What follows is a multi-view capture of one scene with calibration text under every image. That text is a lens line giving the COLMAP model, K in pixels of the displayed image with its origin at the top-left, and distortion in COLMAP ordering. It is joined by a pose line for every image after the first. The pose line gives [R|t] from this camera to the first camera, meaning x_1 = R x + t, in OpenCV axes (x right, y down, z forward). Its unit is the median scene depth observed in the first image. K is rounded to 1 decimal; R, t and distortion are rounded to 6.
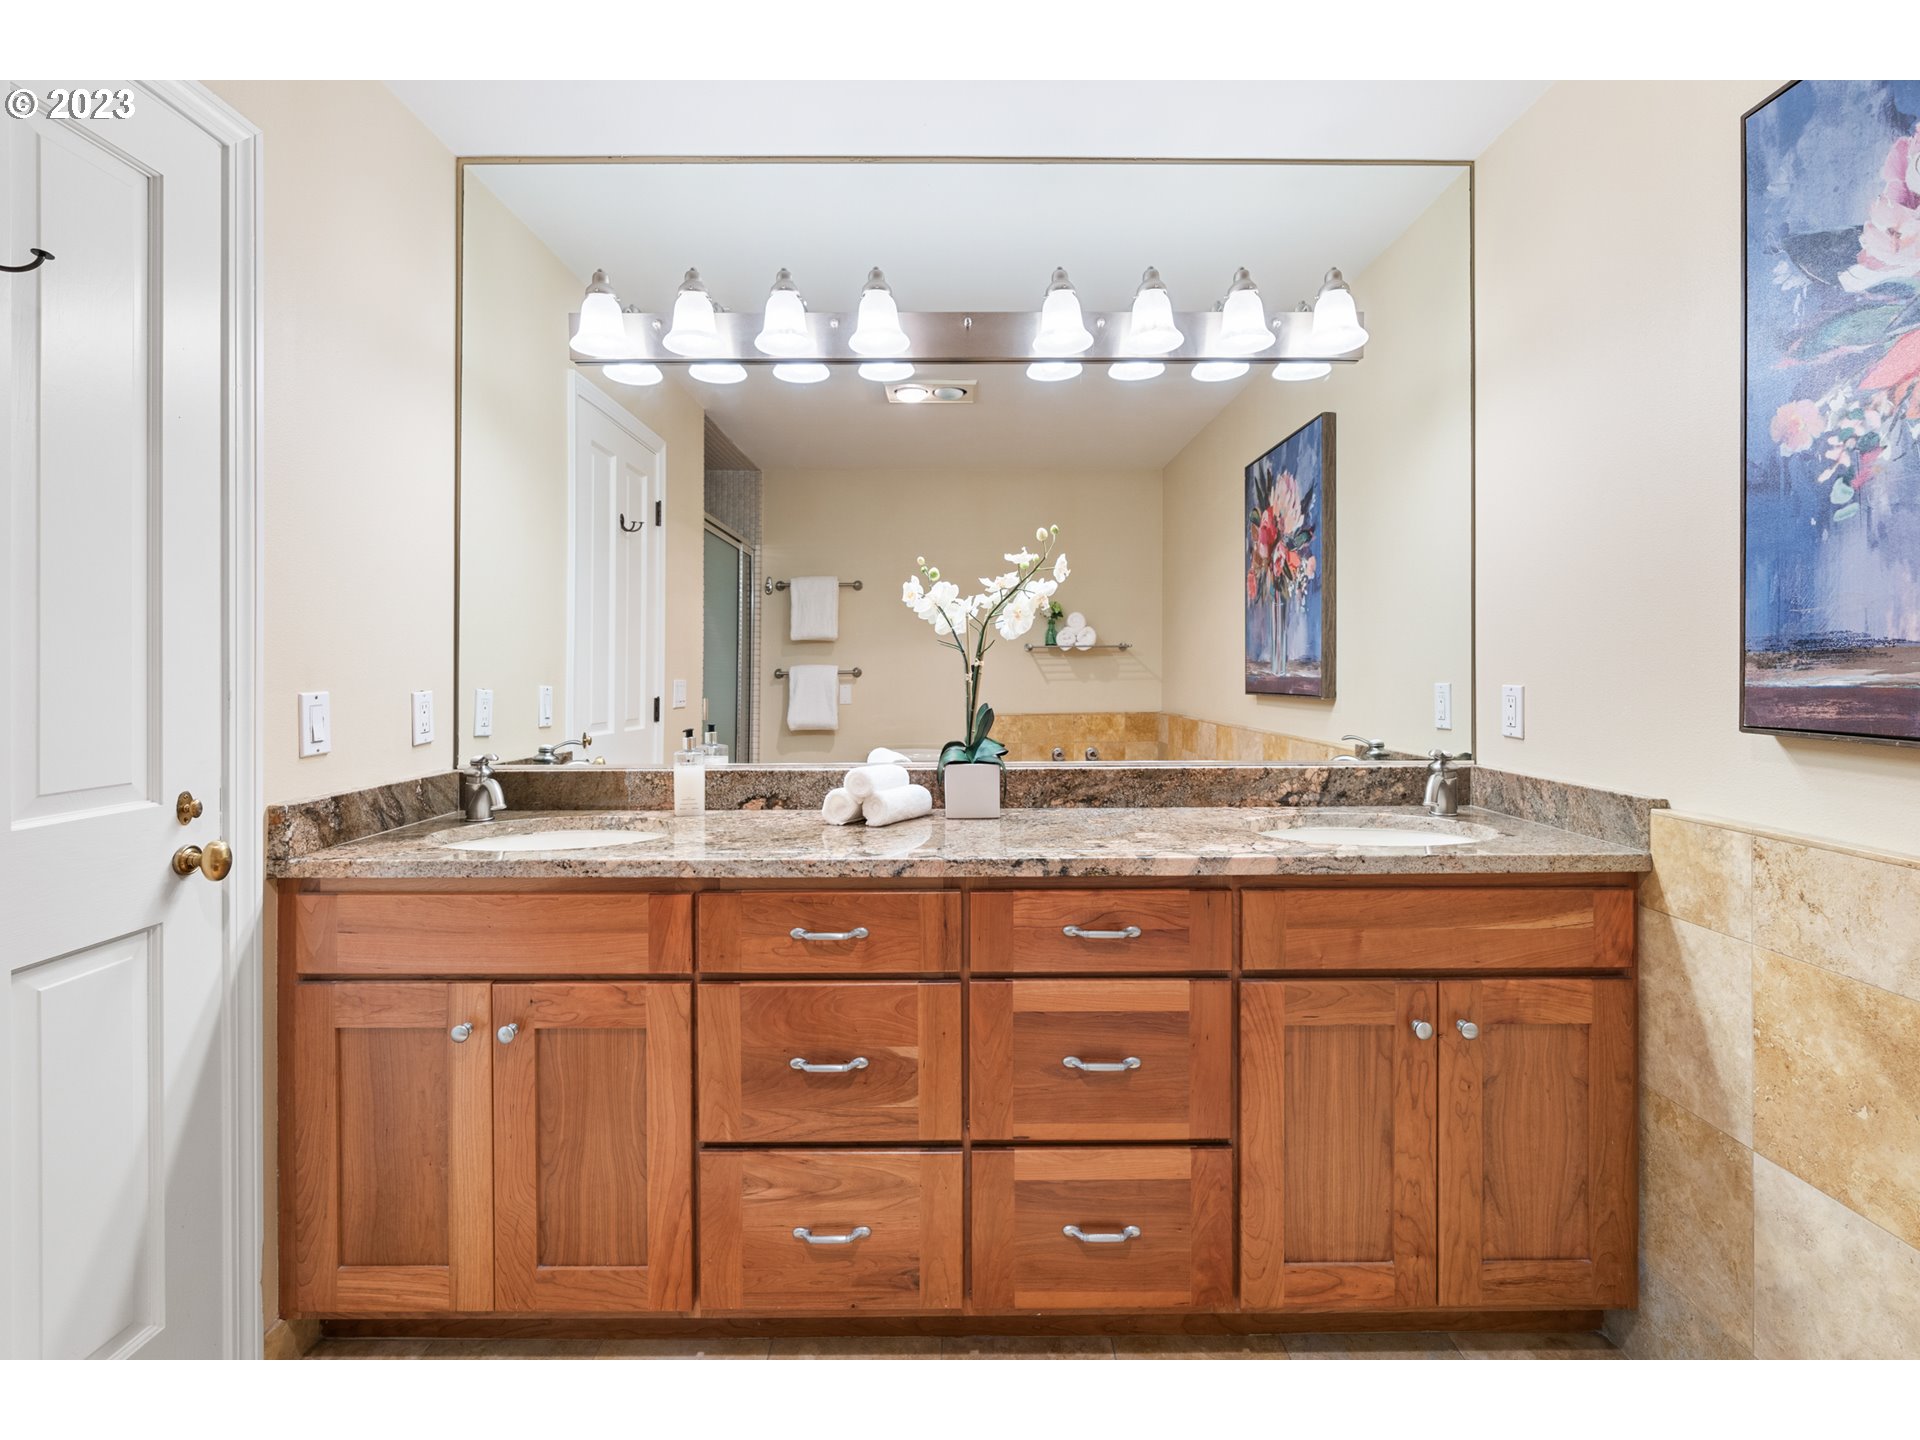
lens RADIAL K [[882.5, 0, 981.3], [0, 882.5, 654.9], [0, 0, 1]] dist [-0.007736, 0.001266]
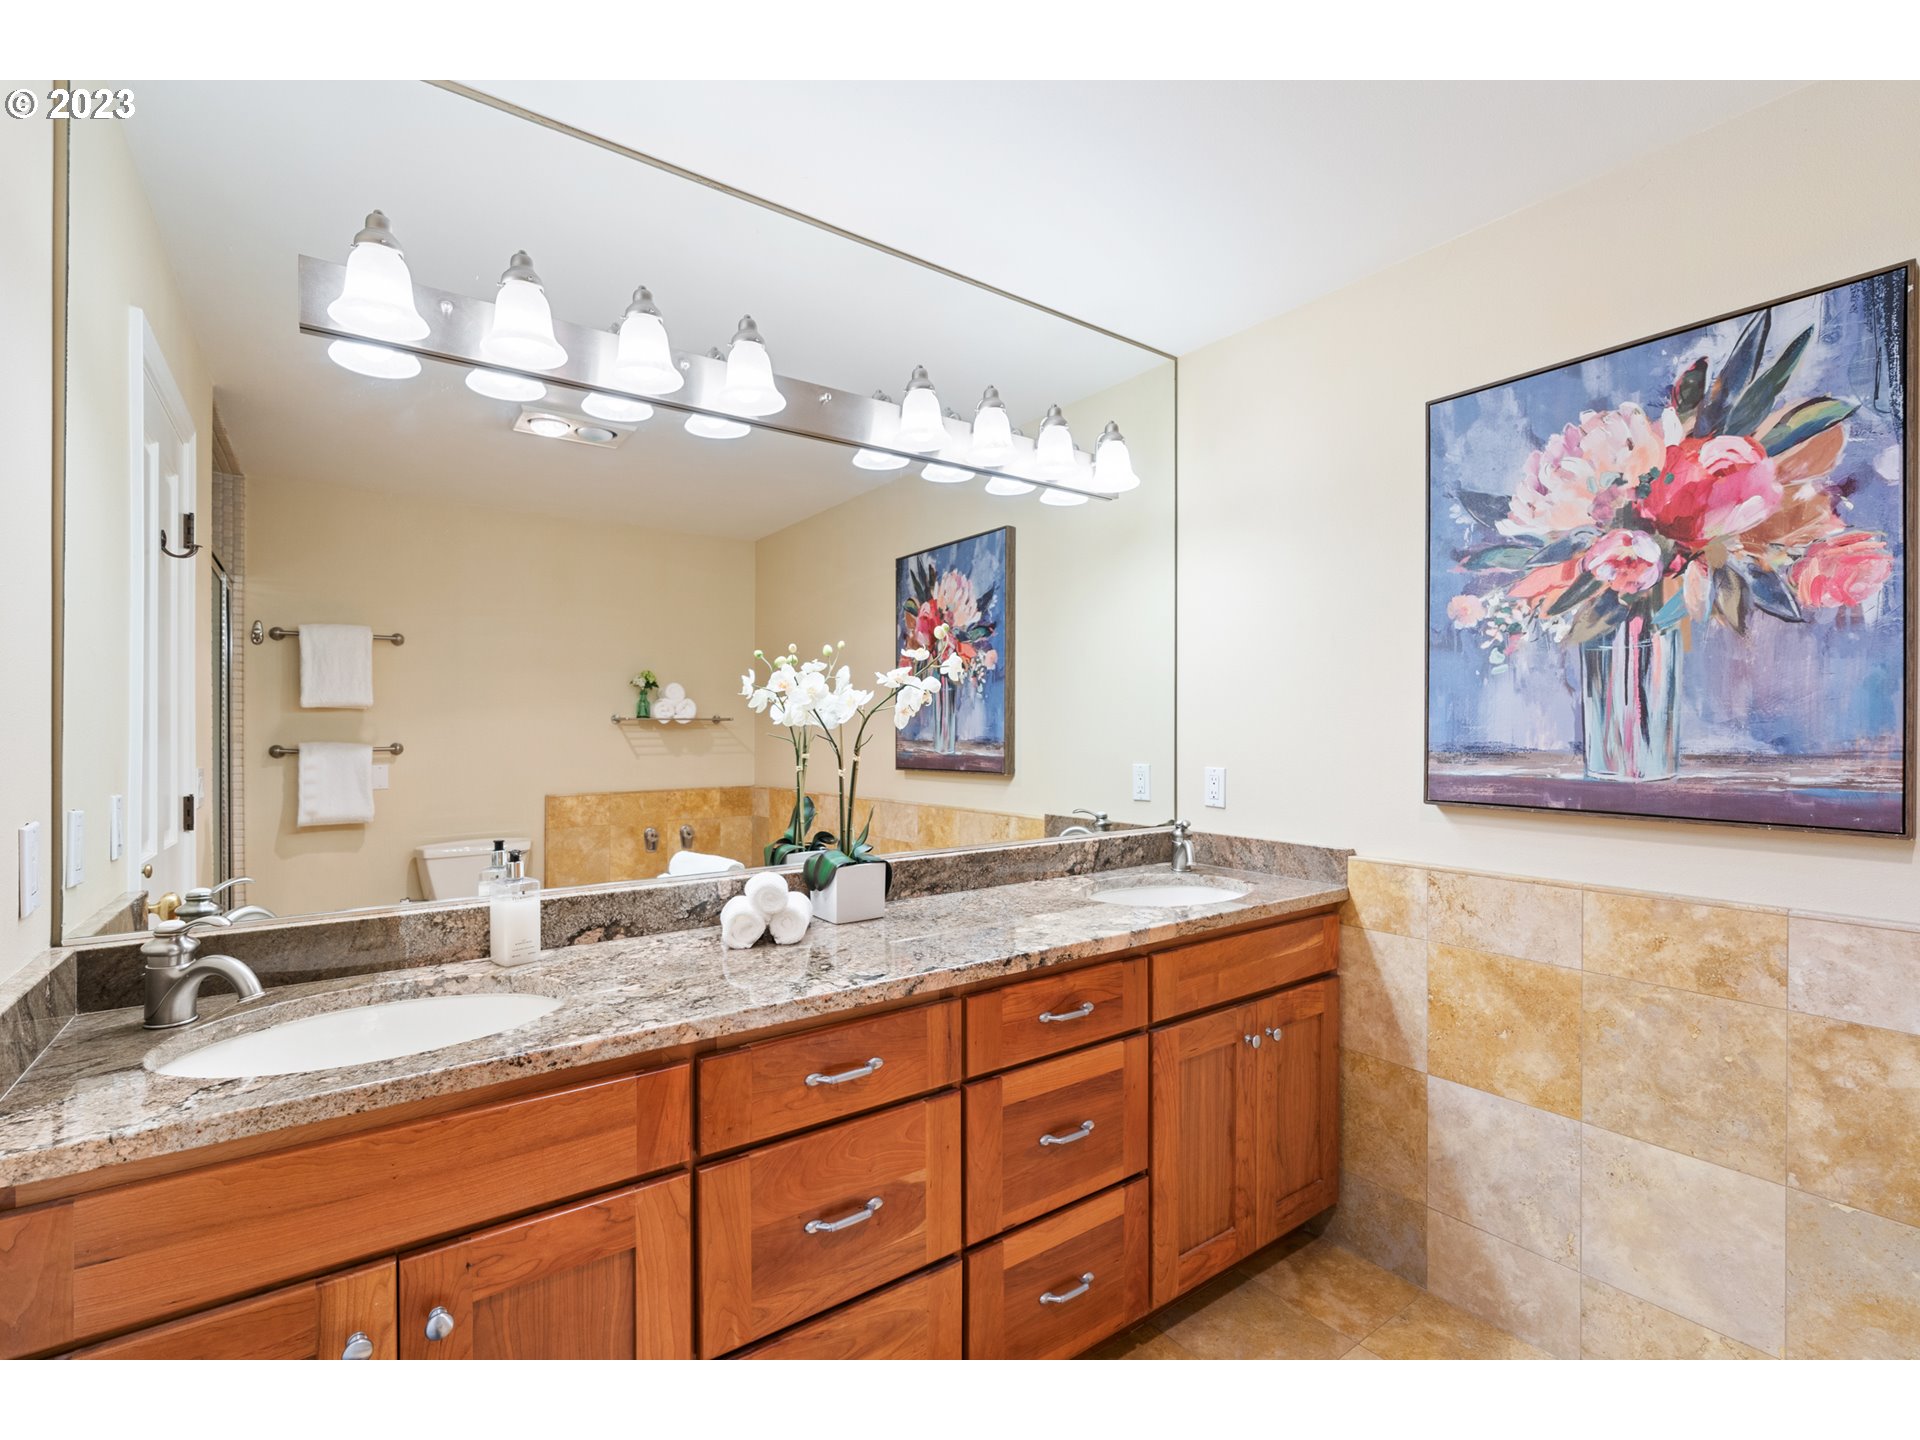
lens RADIAL K [[862.4, 0, 973.4], [0, 862.4, 717.5], [0, 0, 1]] dist [-0.011707, 0.003932]
pose [[0.812886, 0.009445, 0.582346, -0.582181], [-0.011810, 0.999930, 0.000267, -0.048199], [-0.582303, -0.007095, 0.812941, 0.211036]]
